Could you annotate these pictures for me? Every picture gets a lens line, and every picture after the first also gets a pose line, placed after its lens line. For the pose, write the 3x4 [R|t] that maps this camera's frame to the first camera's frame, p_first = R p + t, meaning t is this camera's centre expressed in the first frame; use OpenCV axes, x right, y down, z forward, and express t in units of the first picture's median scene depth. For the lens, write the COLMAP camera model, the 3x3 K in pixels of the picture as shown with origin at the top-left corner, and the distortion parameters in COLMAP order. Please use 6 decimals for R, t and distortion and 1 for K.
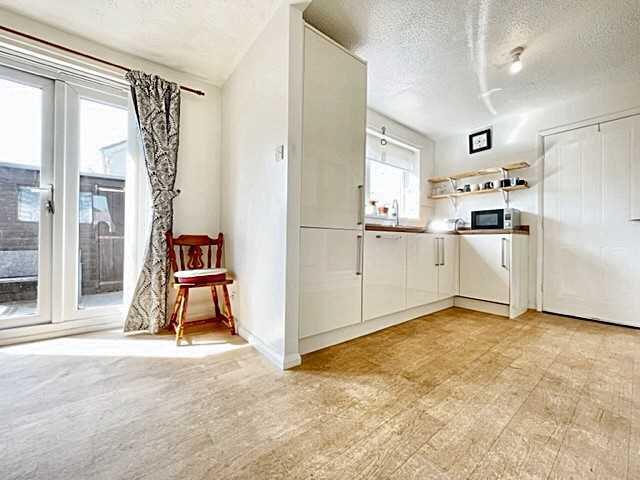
lens RADIAL K [[257.4, 0, 320.5], [0, 257.4, 238.4], [0, 0, 1]] dist [-0.002368, -0.000205]
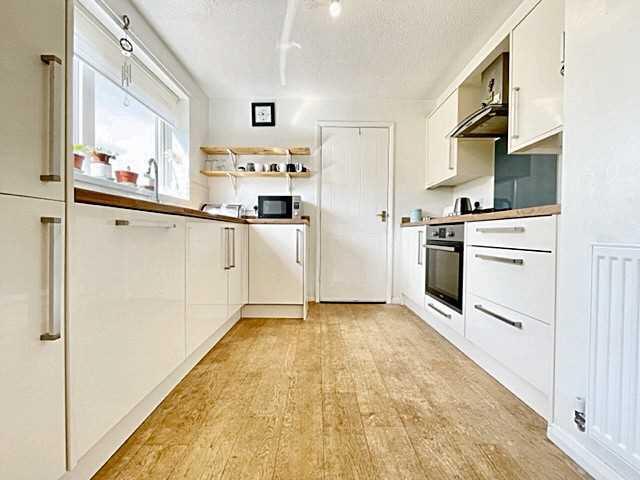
lens RADIAL K [[257.4, 0, 320.5], [0, 257.4, 238.4], [0, 0, 1]] dist [-0.002368, -0.000205]
pose [[0.618548, -0.021101, 0.785464, 0.073590], [-0.006457, 0.999469, 0.031934, 0.001848], [-0.785721, -0.024825, 0.618083, 0.366671]]
